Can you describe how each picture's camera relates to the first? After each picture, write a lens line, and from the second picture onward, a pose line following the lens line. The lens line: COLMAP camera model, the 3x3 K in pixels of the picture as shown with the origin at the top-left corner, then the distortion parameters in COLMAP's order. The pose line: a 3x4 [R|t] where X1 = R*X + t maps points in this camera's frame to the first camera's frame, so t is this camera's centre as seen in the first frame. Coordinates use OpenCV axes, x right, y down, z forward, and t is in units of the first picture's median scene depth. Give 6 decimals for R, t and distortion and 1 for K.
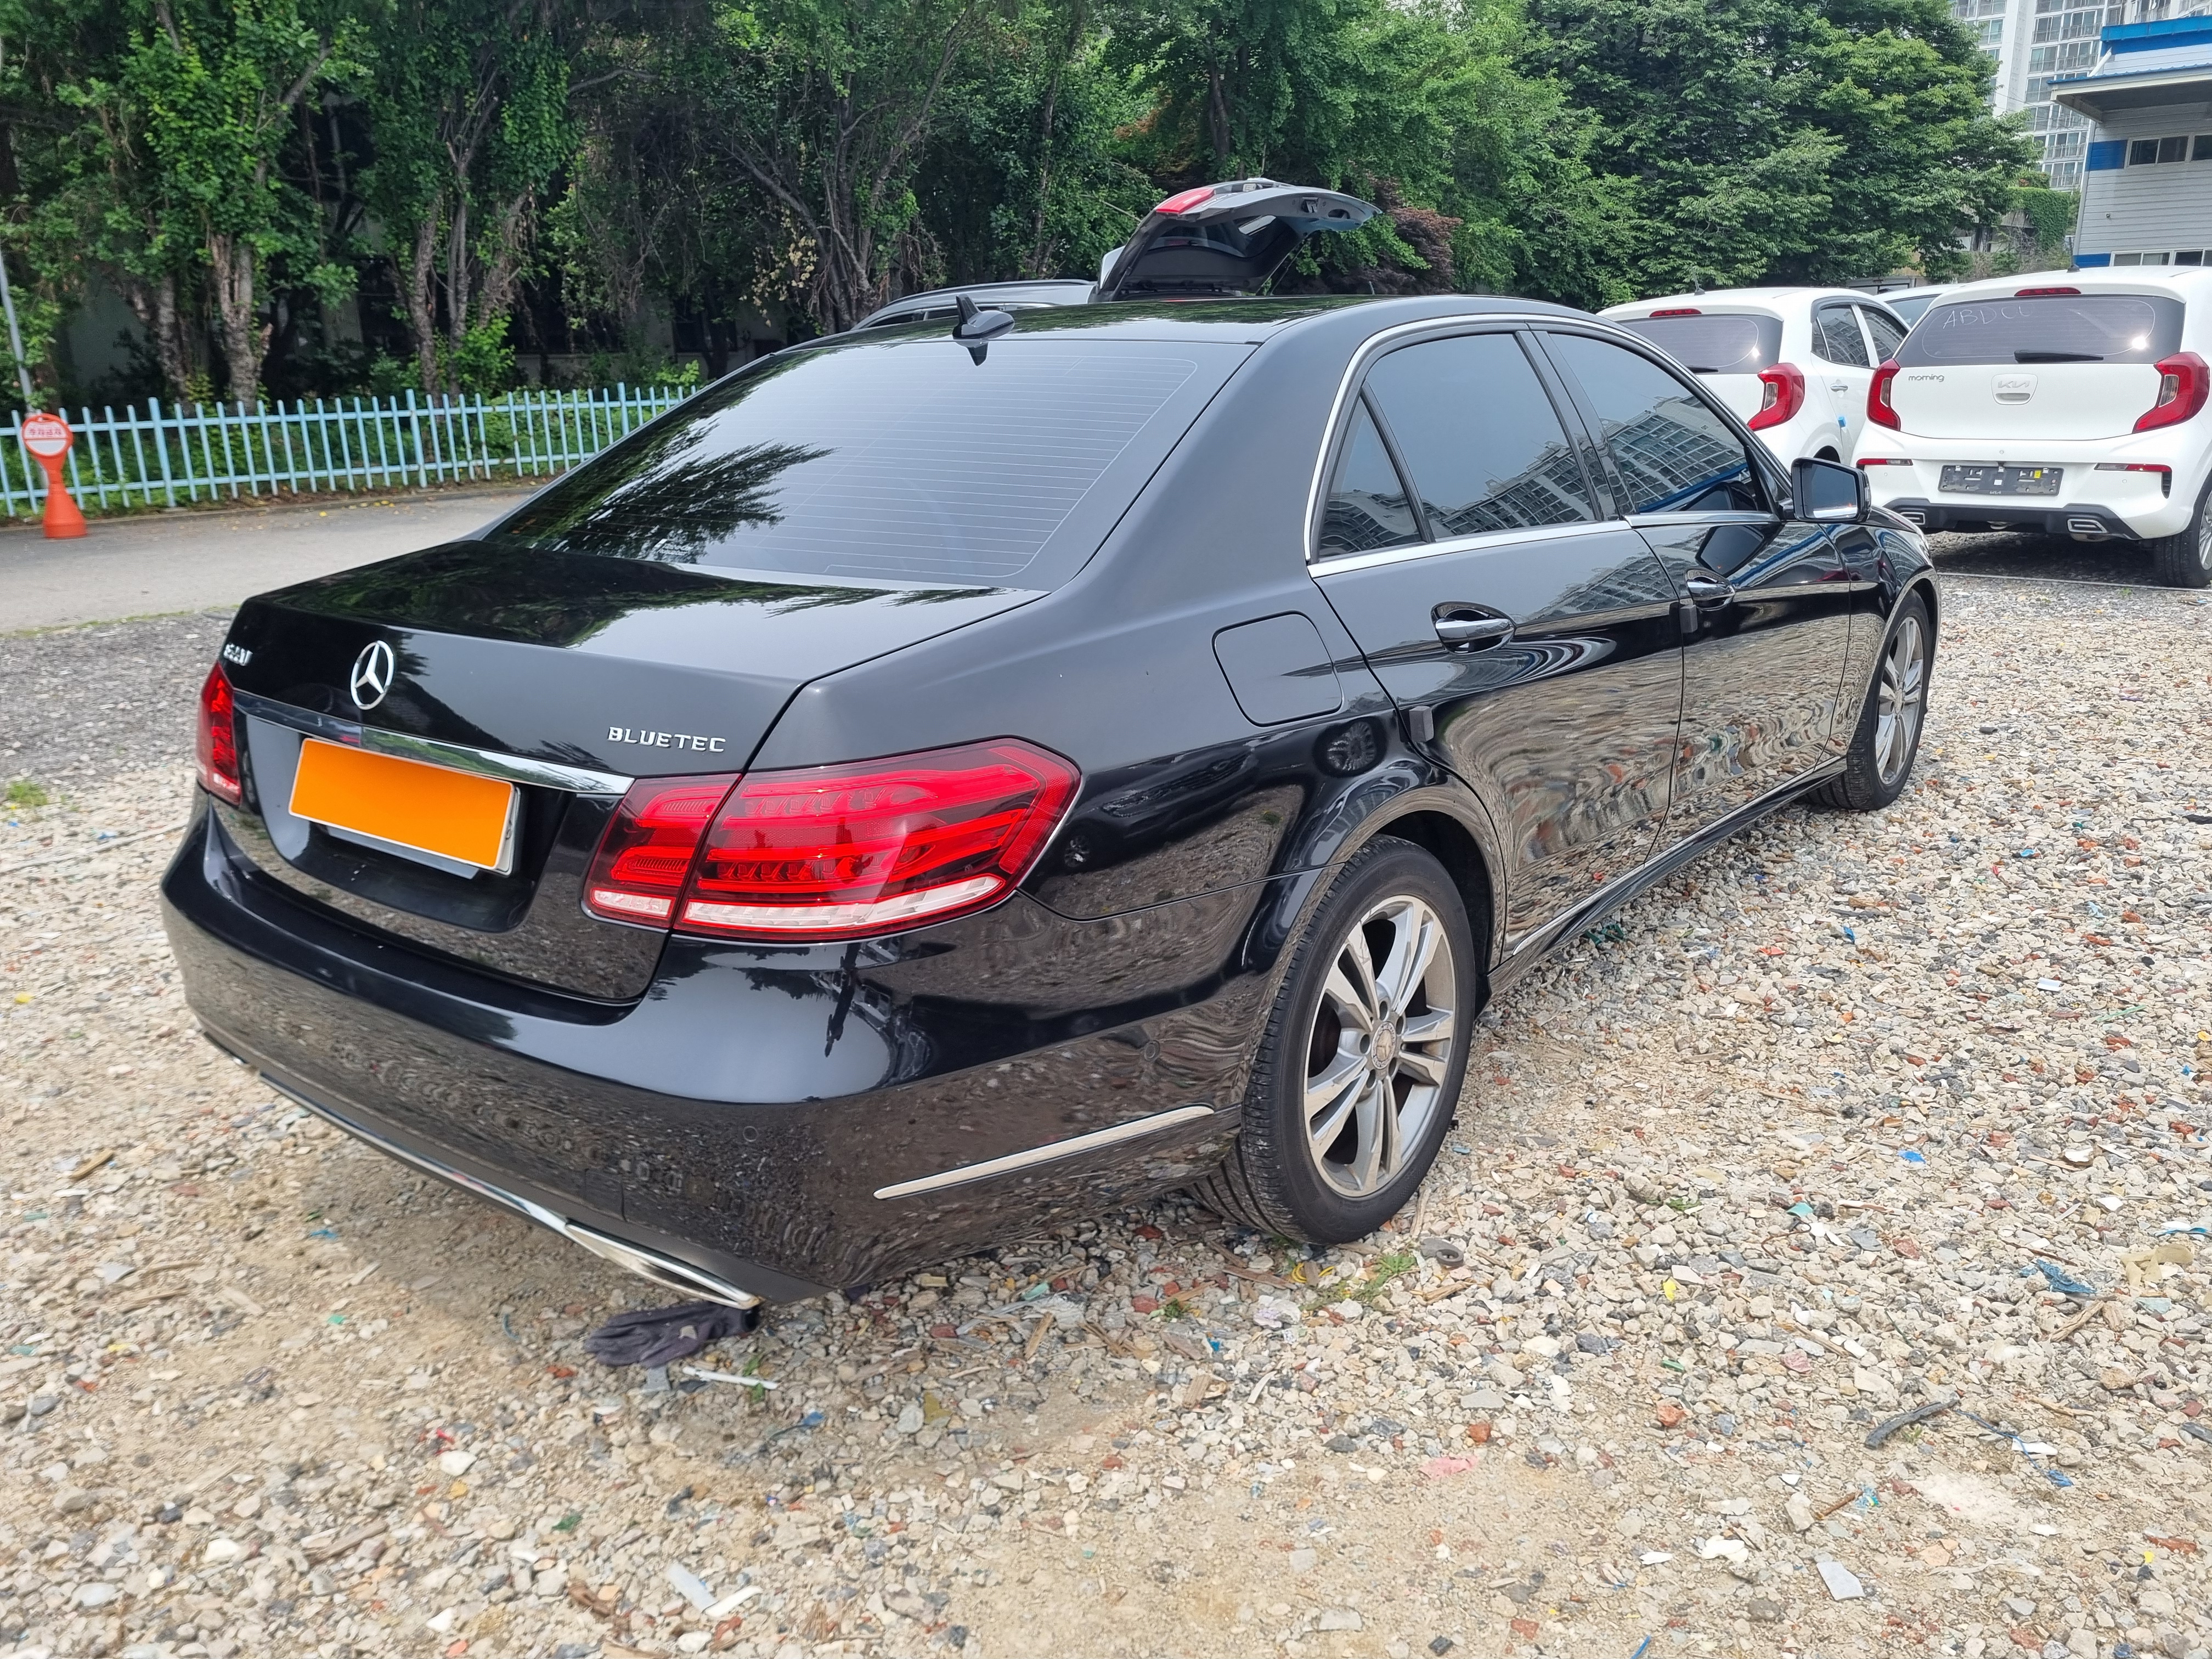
lens RADIAL K [[1683.1, 0, 1120.6], [0, 1683.1, 829.9], [0, 0, 1]] dist [0.051135, -0.044597]
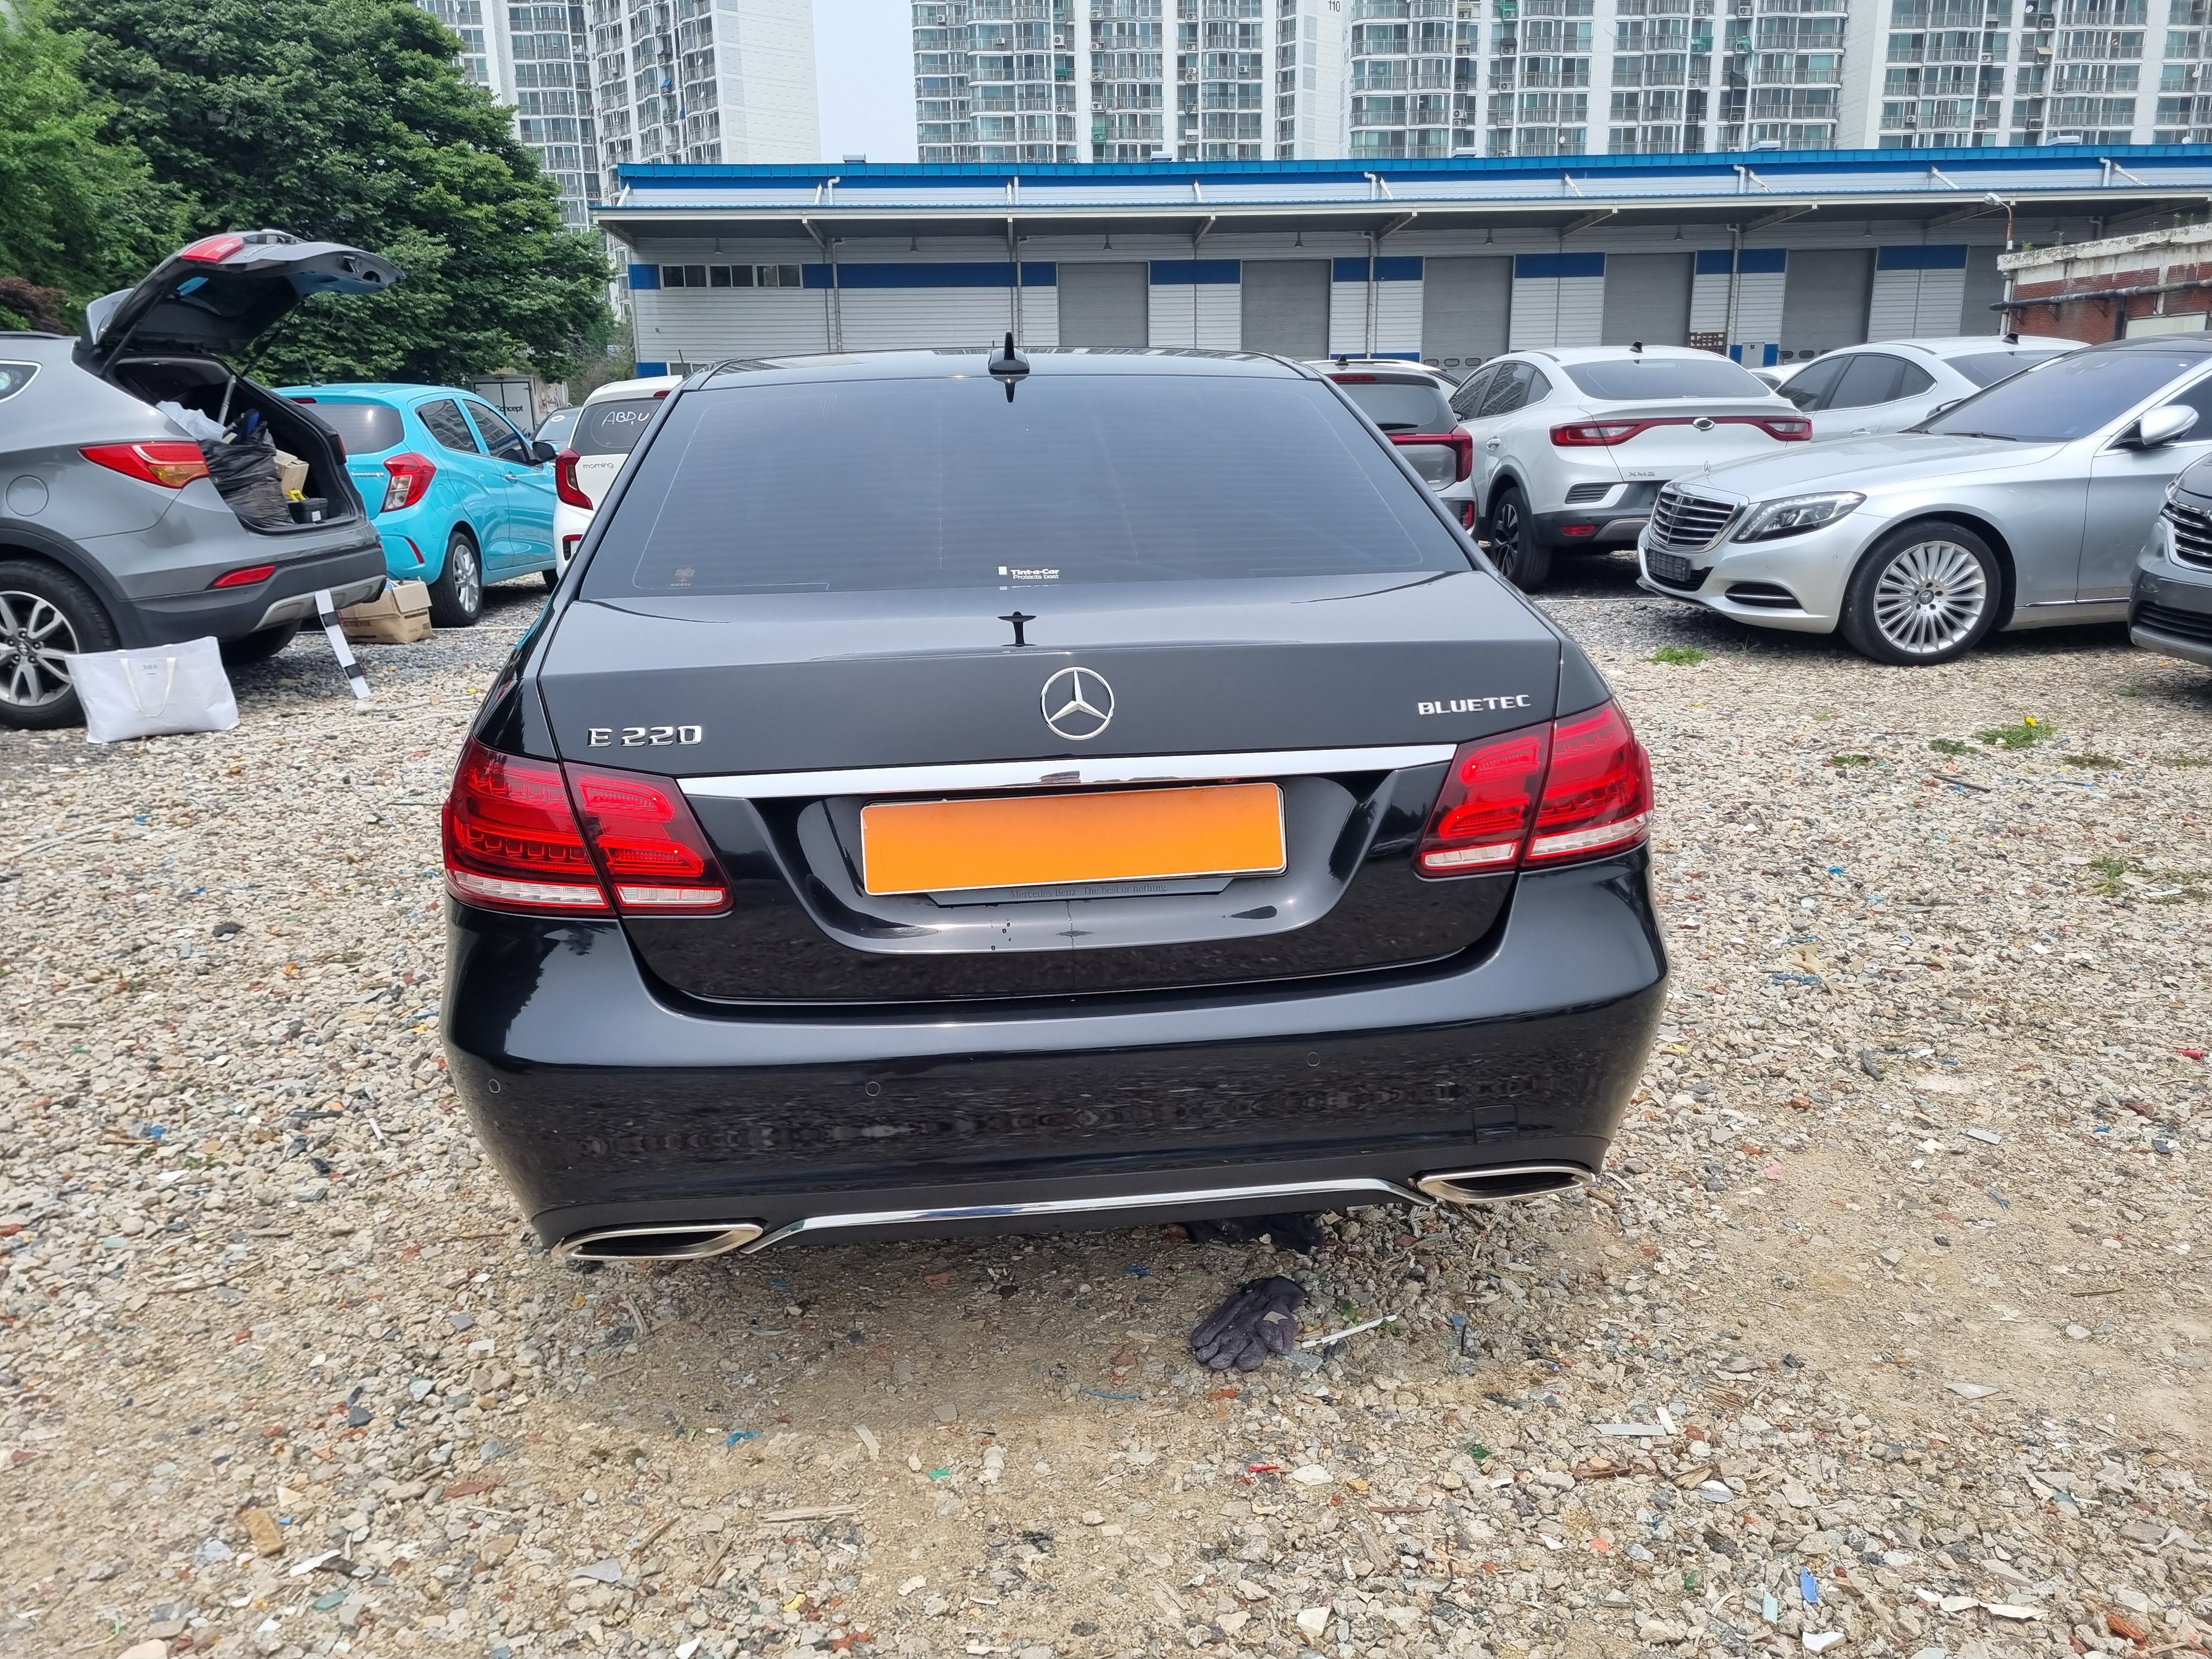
lens RADIAL K [[1683.1, 0, 1120.6], [0, 1683.1, 829.9], [0, 0, 1]] dist [0.051135, -0.044597]
pose [[0.702268, -0.160663, 0.693546, -0.145031], [0.197285, 0.979967, 0.027247, -0.005822], [-0.684030, 0.117692, 0.719896, 0.043132]]
